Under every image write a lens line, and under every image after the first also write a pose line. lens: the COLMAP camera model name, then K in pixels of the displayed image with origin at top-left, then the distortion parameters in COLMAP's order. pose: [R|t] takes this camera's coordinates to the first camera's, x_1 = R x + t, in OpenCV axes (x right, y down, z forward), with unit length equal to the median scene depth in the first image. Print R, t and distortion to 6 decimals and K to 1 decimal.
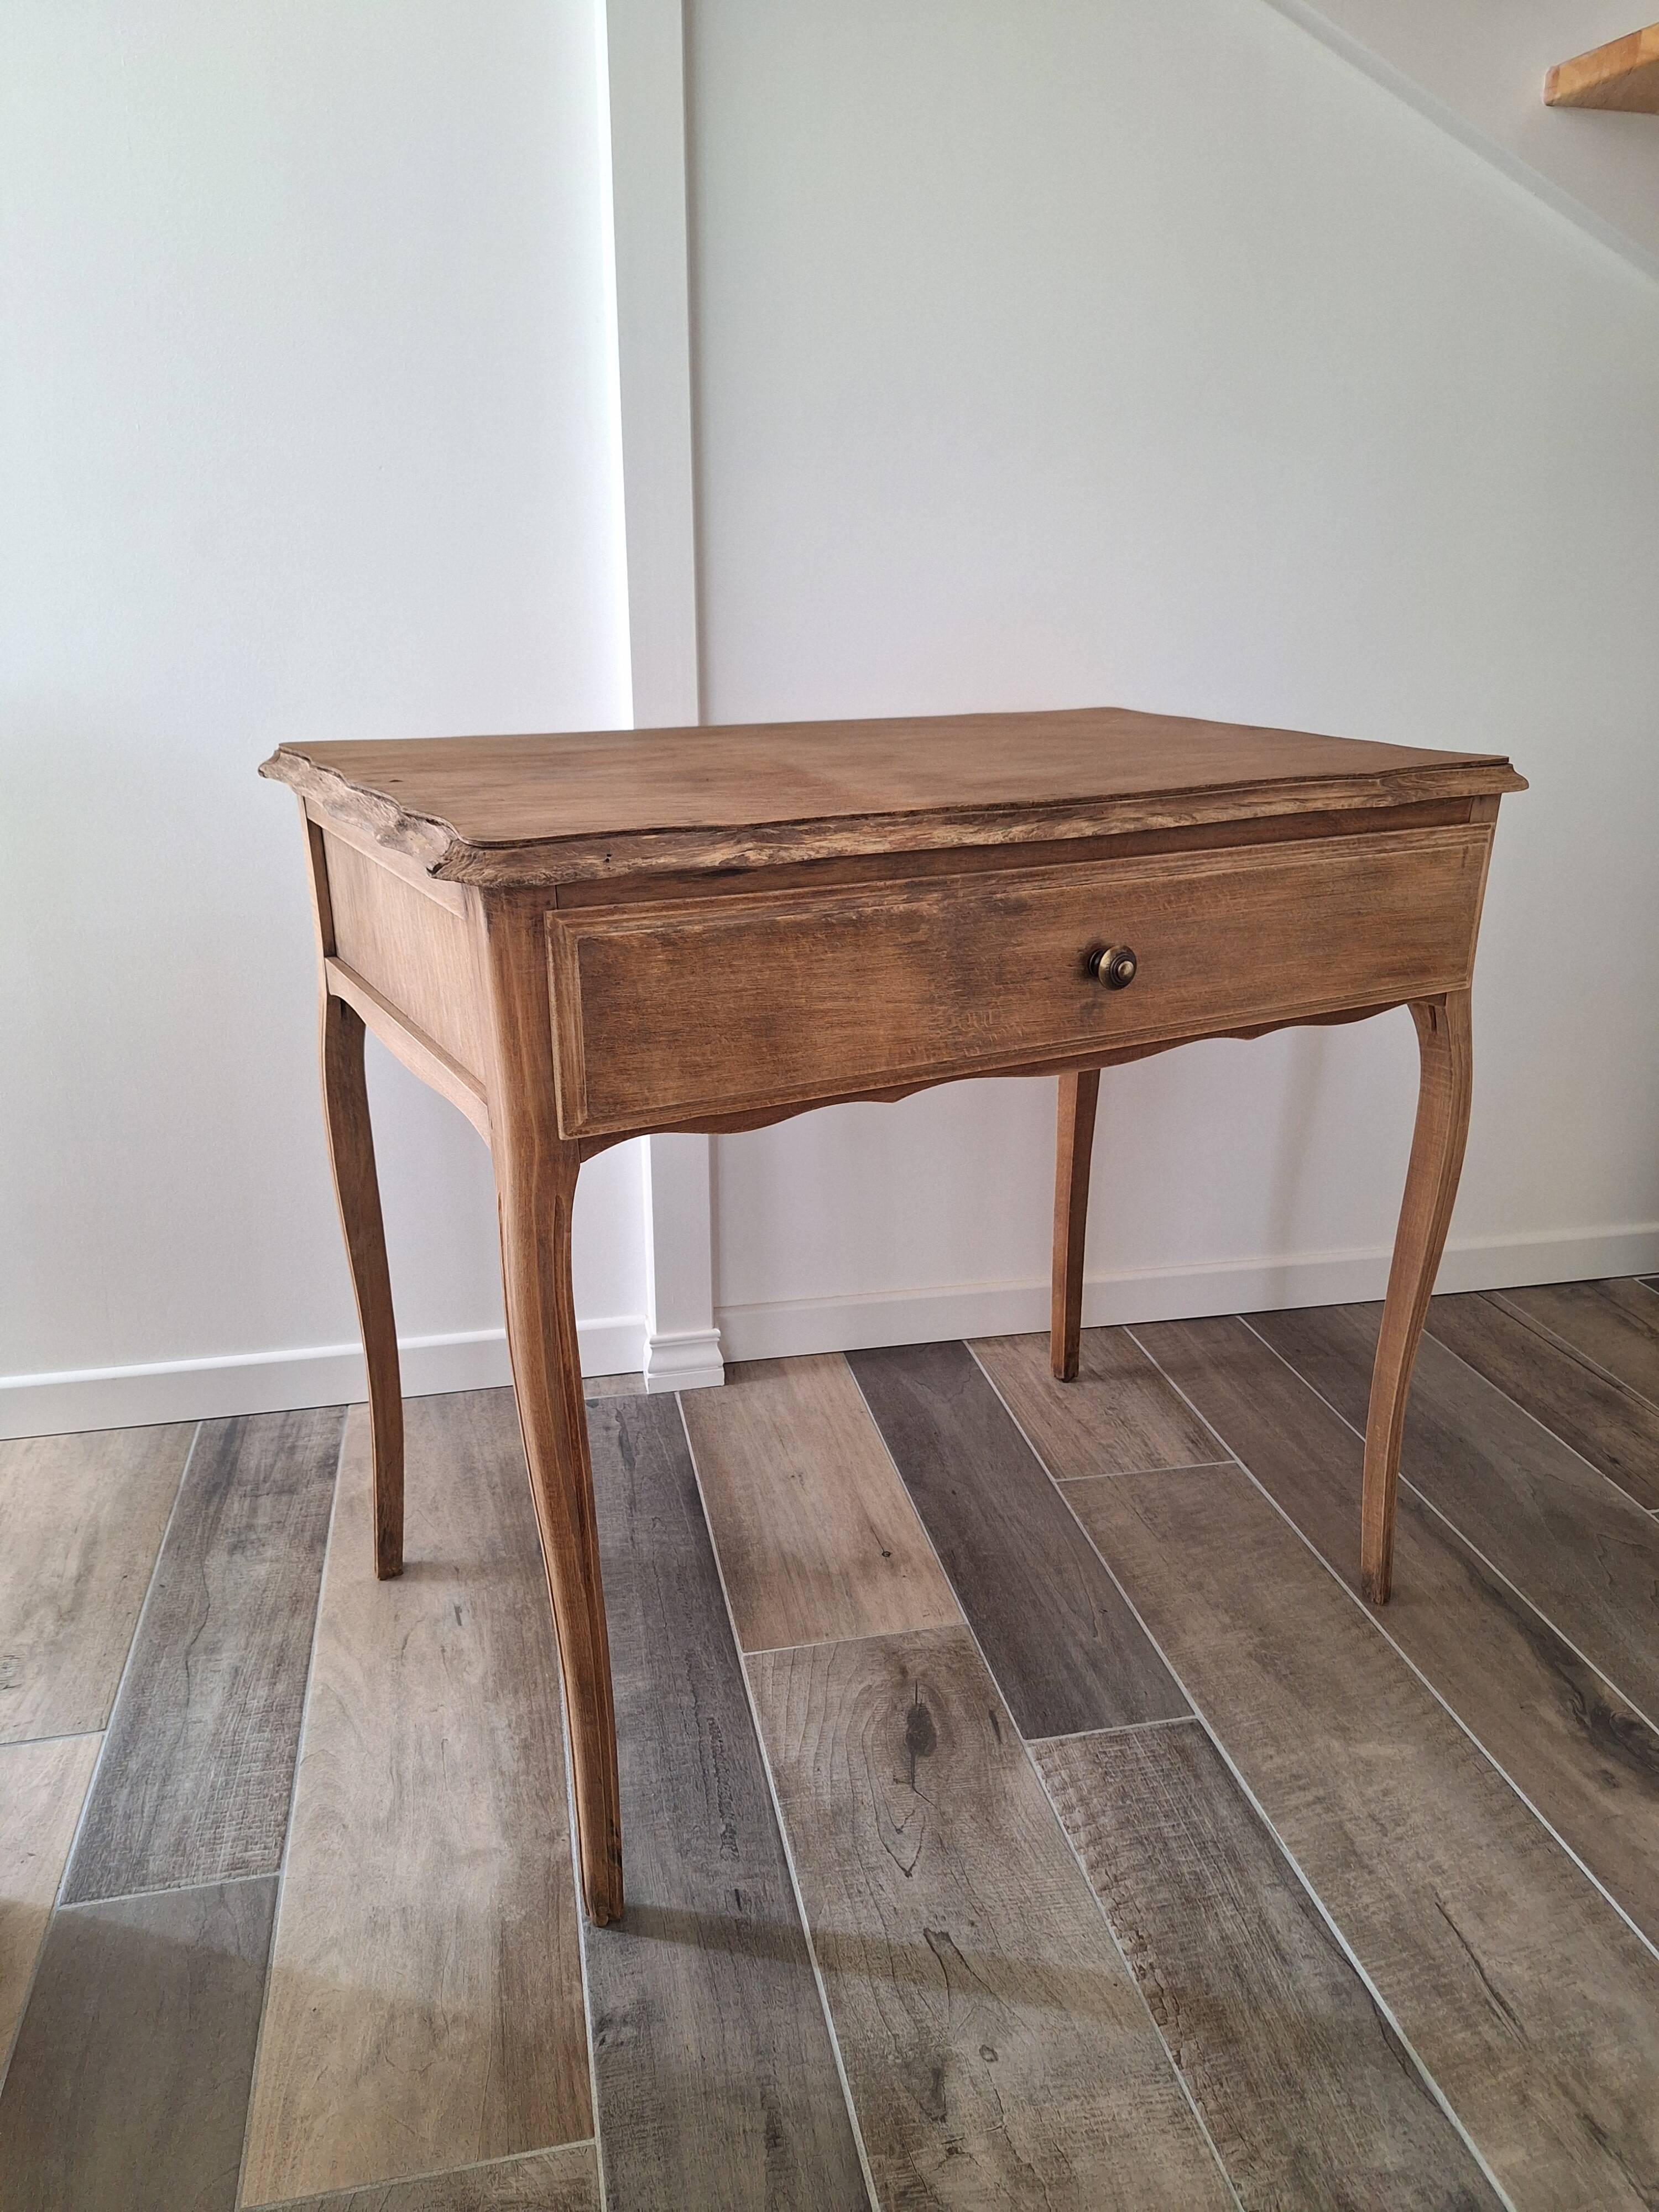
lens RADIAL K [[1525.2, 0, 835.5], [0, 1525.2, 1170.6], [0, 0, 1]] dist [0.094500, -0.137163]
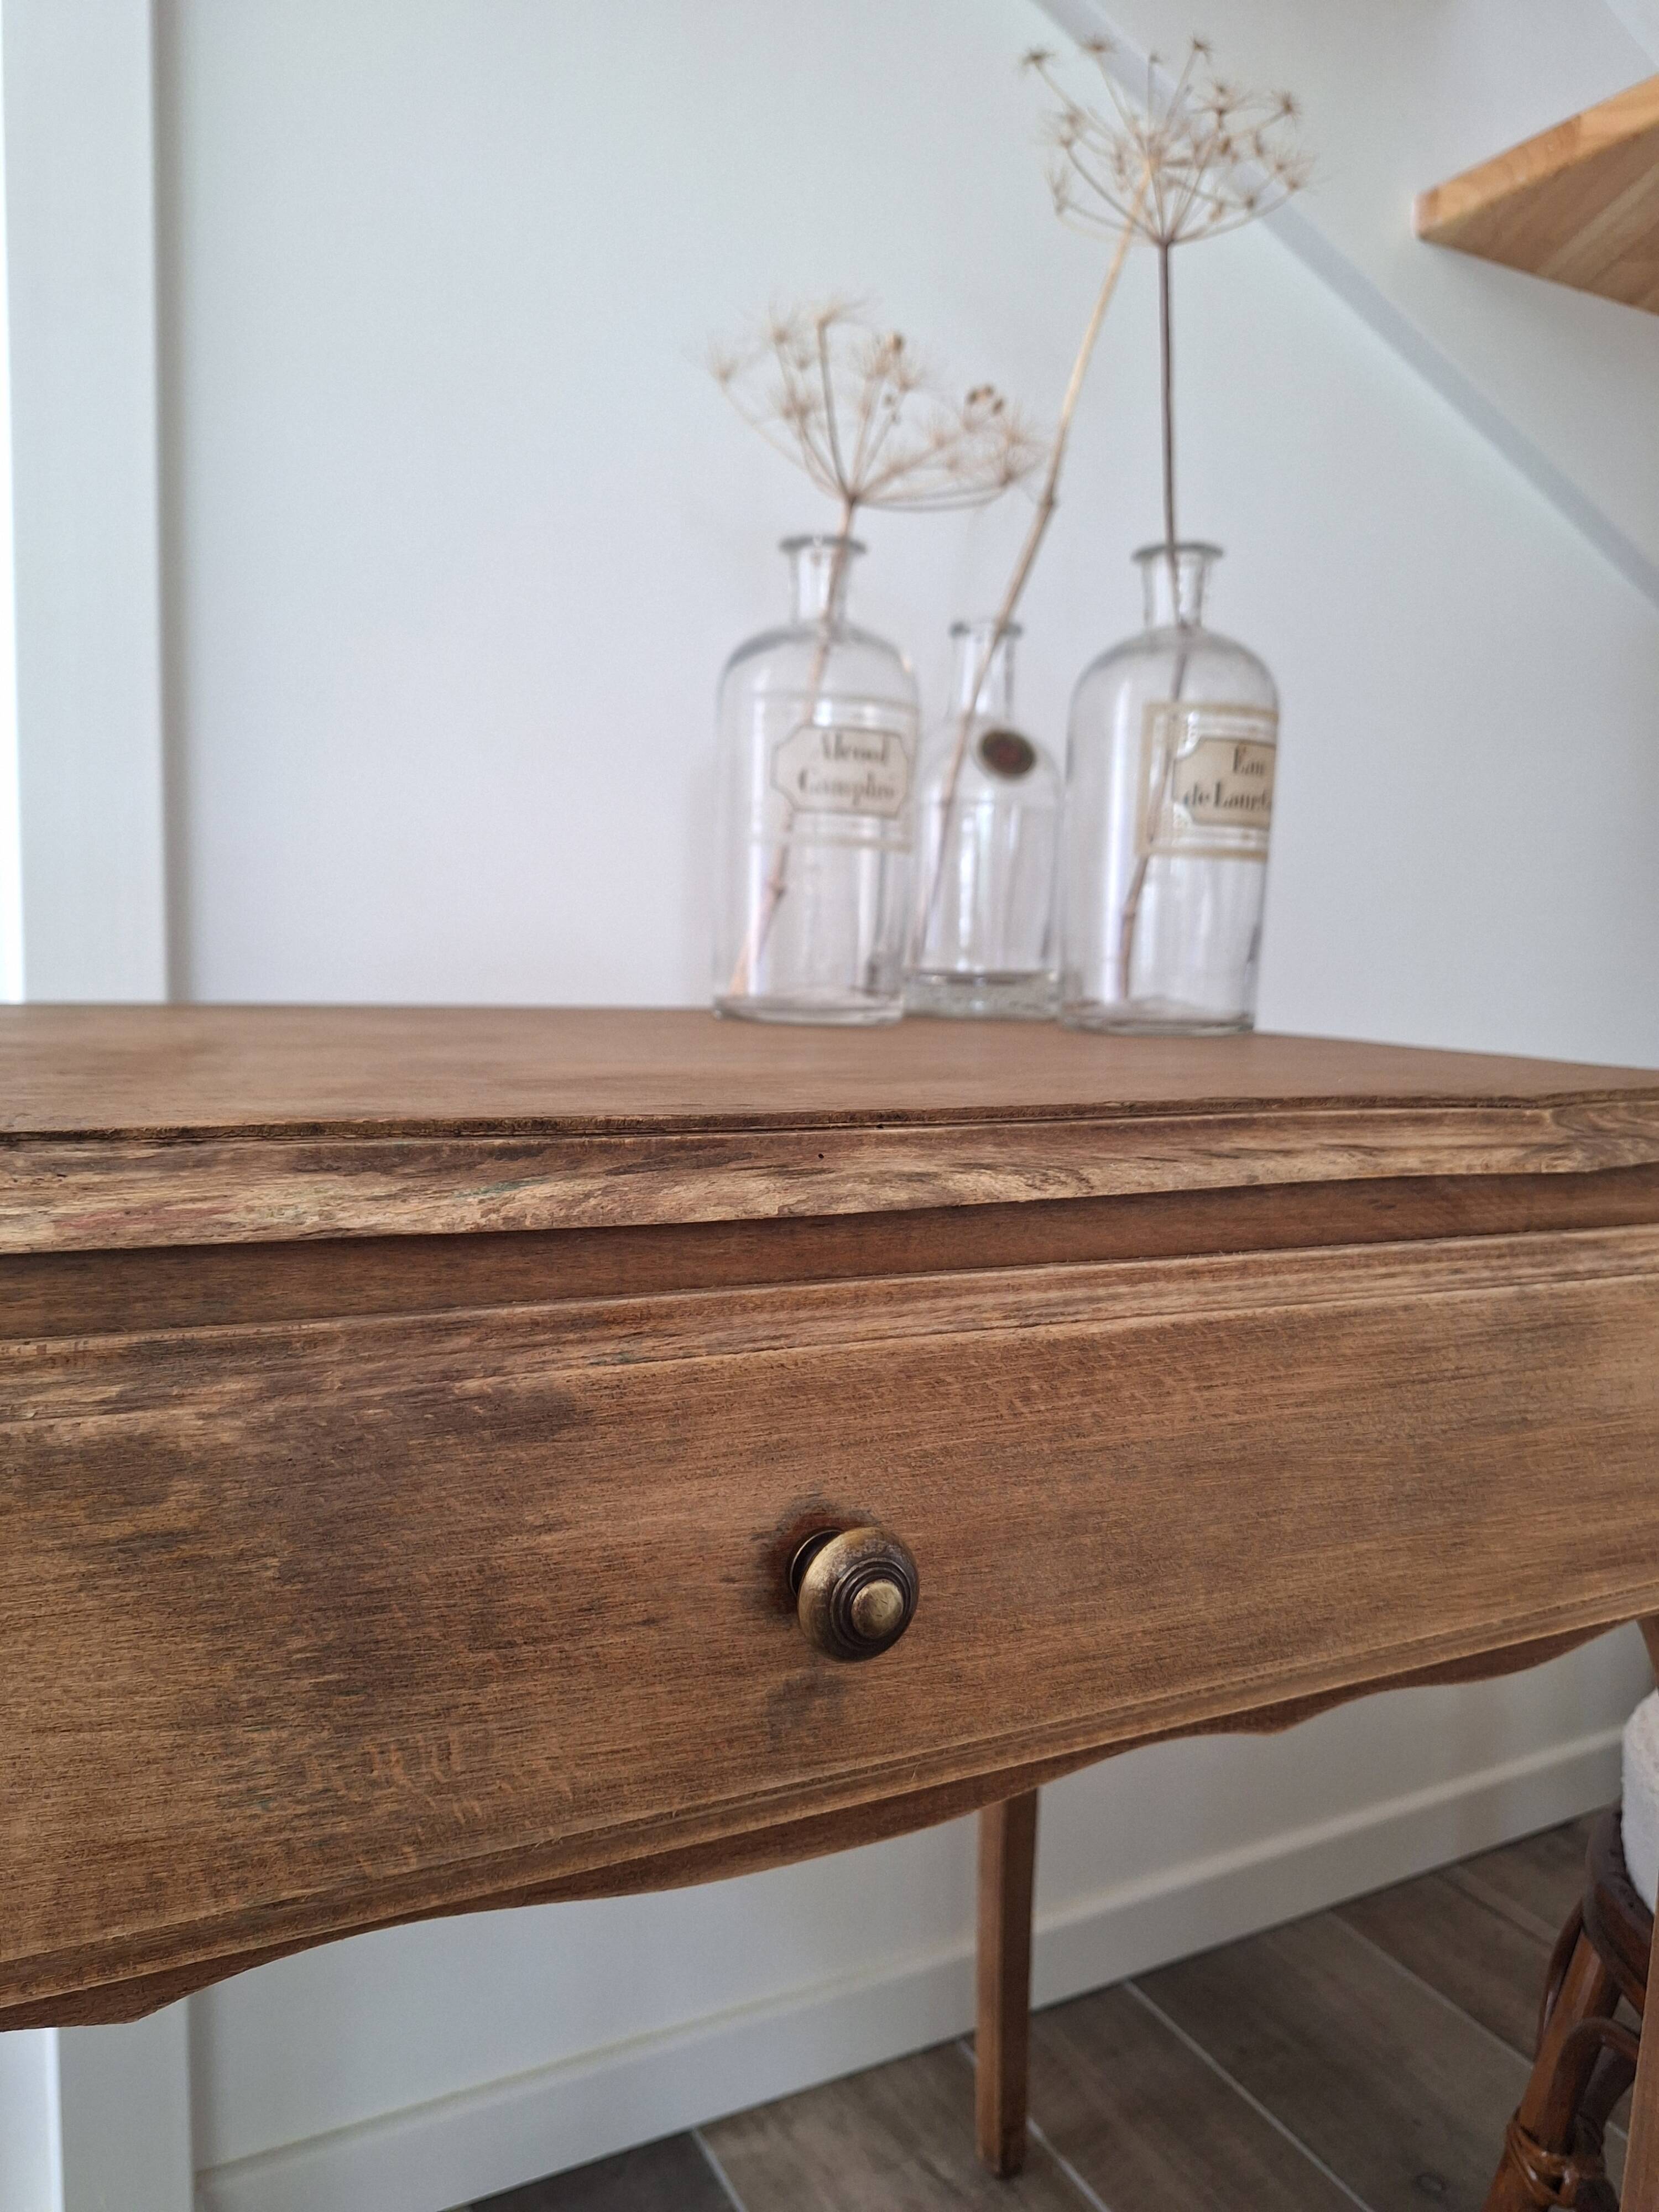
lens RADIAL K [[1566.9, 0, 839.0], [0, 1566.9, 1097.0], [0, 0, 1]] dist [0.112787, -0.203911]
pose [[0.966303, -0.008739, 0.257259, -0.012252], [0.078832, 0.961448, -0.263445, -0.136078], [-0.245039, 0.274848, 0.929739, 0.537457]]
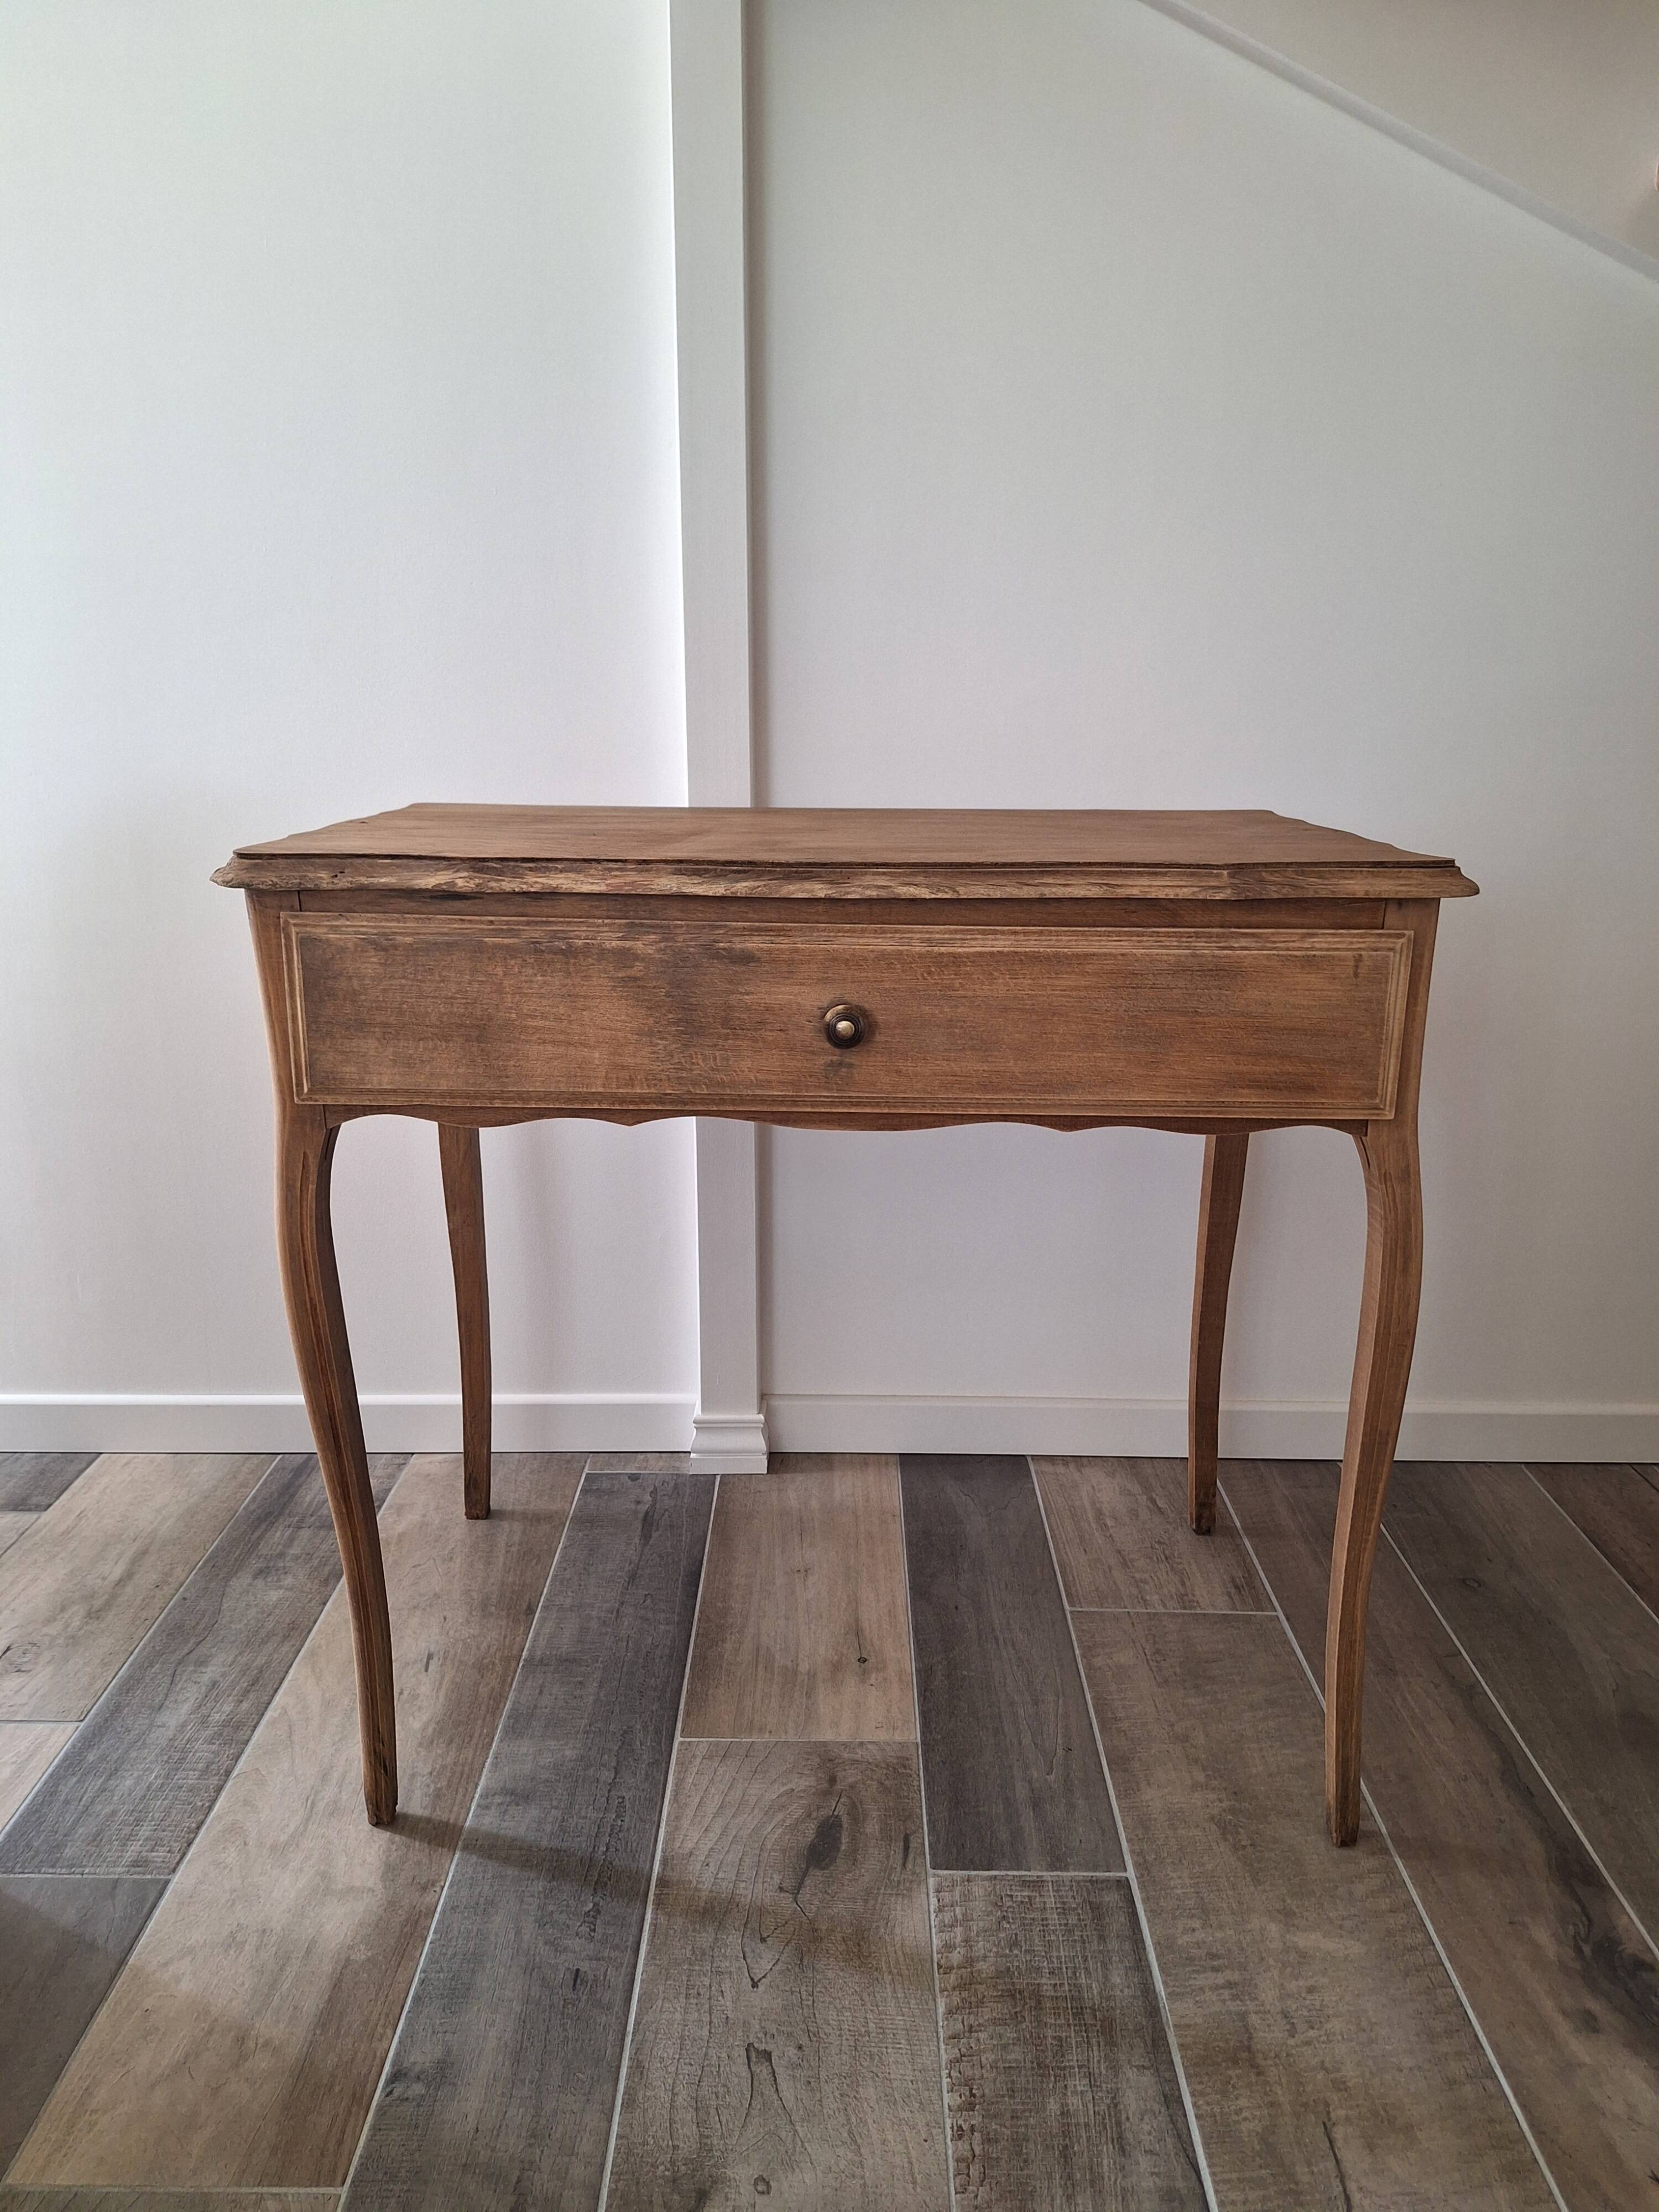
lens RADIAL K [[1548.6, 0, 832.2], [0, 1548.6, 1121.4], [0, 0, 1]] dist [0.050831, -0.054312]
pose [[0.974565, 0.055342, -0.217166, 0.245348], [-0.079855, 0.991179, -0.105771, 0.023770], [0.209397, 0.120422, 0.970387, 0.010685]]
